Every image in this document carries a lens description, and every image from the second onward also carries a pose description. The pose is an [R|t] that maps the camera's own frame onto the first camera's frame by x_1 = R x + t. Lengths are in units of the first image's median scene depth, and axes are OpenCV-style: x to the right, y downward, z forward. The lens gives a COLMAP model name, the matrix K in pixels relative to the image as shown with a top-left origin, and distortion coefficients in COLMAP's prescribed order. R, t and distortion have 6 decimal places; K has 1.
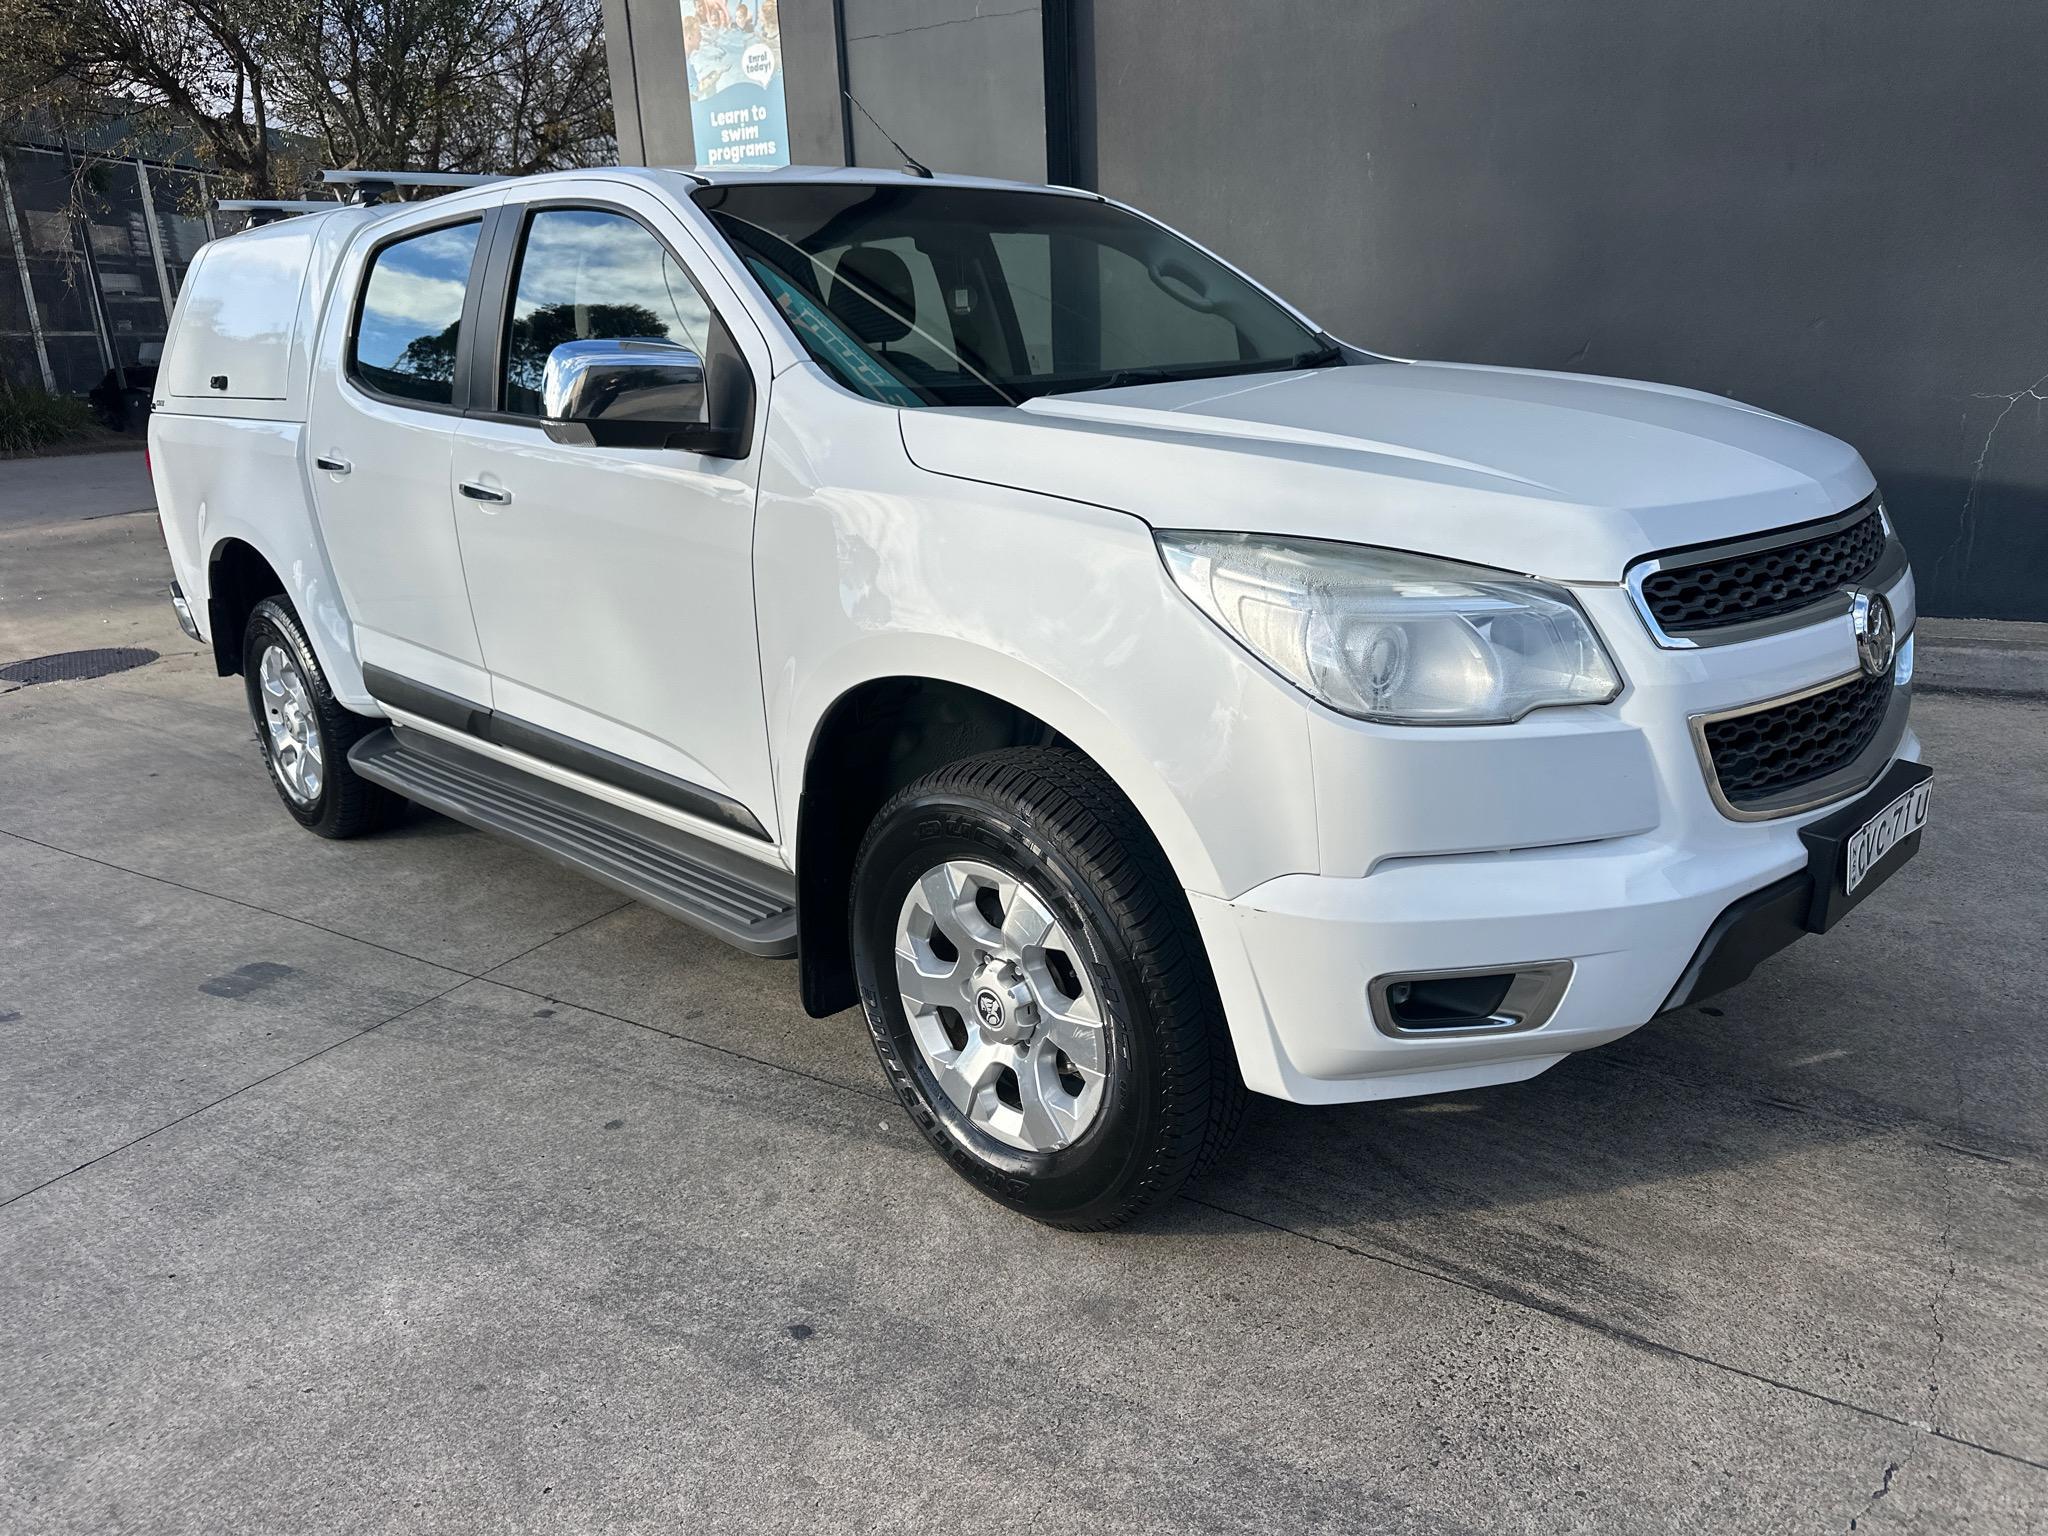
lens RADIAL K [[1455.6, 0, 1034.5], [0, 1455.6, 770.8], [0, 0, 1]] dist [0.023162, -0.024063]
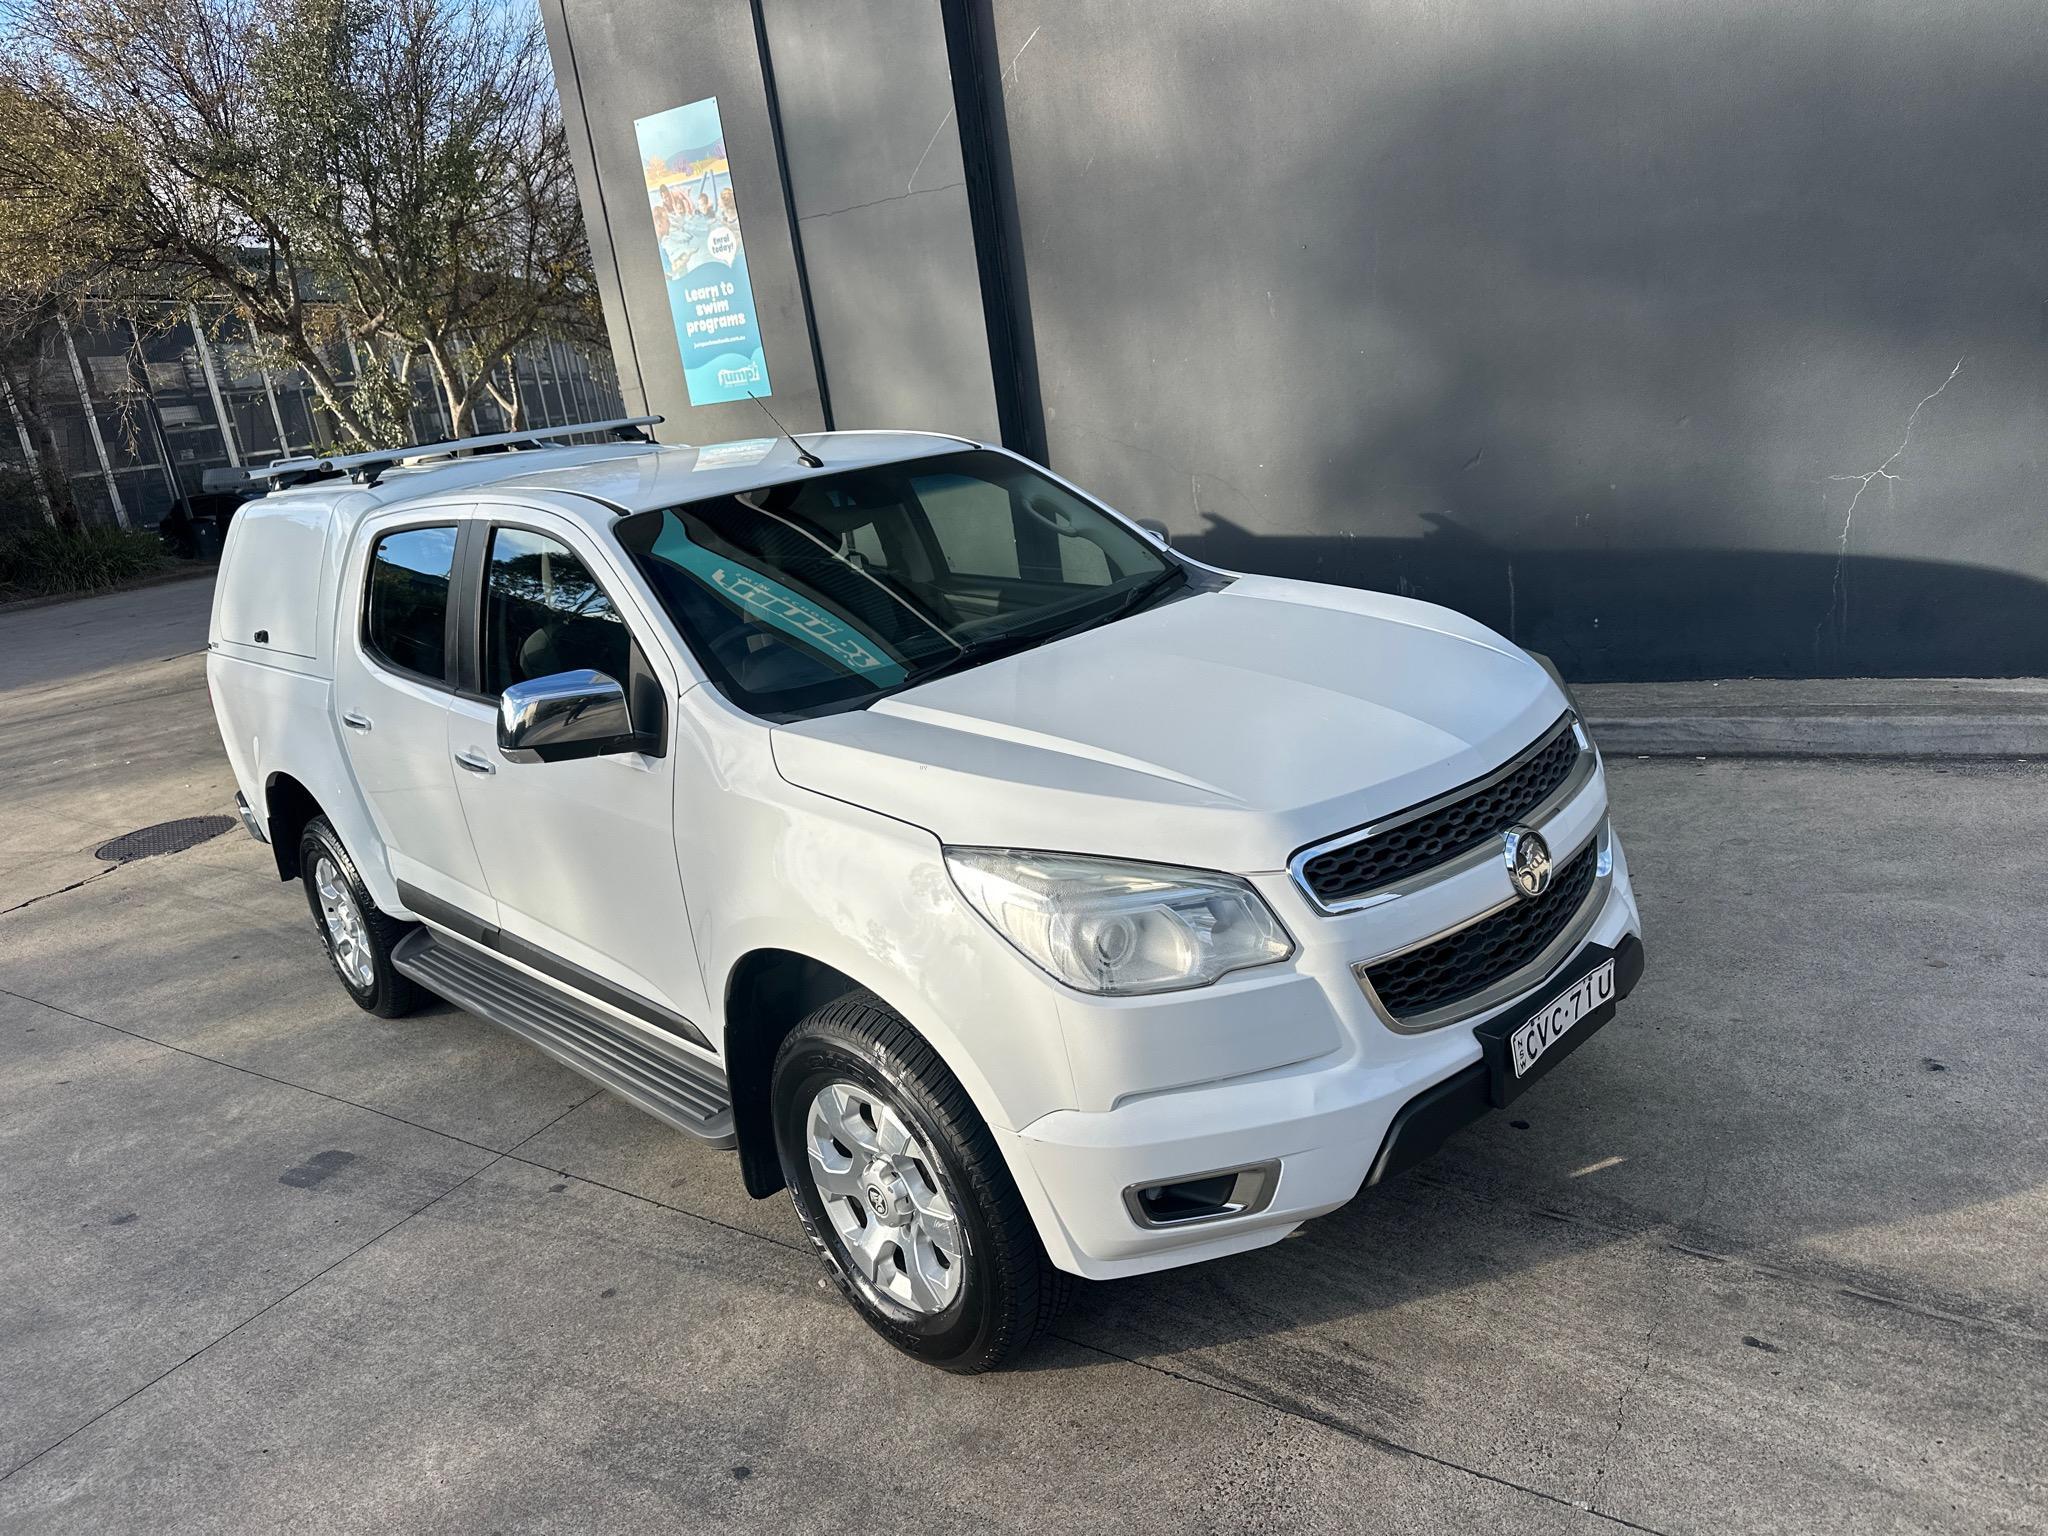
lens RADIAL K [[1456.3, 0, 1031.8], [0, 1456.3, 764.6], [0, 0, 1]] dist [0.017228, -0.013100]
pose [[0.995164, -0.085830, -0.047778, 0.163587], [0.085185, 0.996246, -0.015379, -0.151925], [0.048918, 0.011235, 0.998740, -0.216366]]
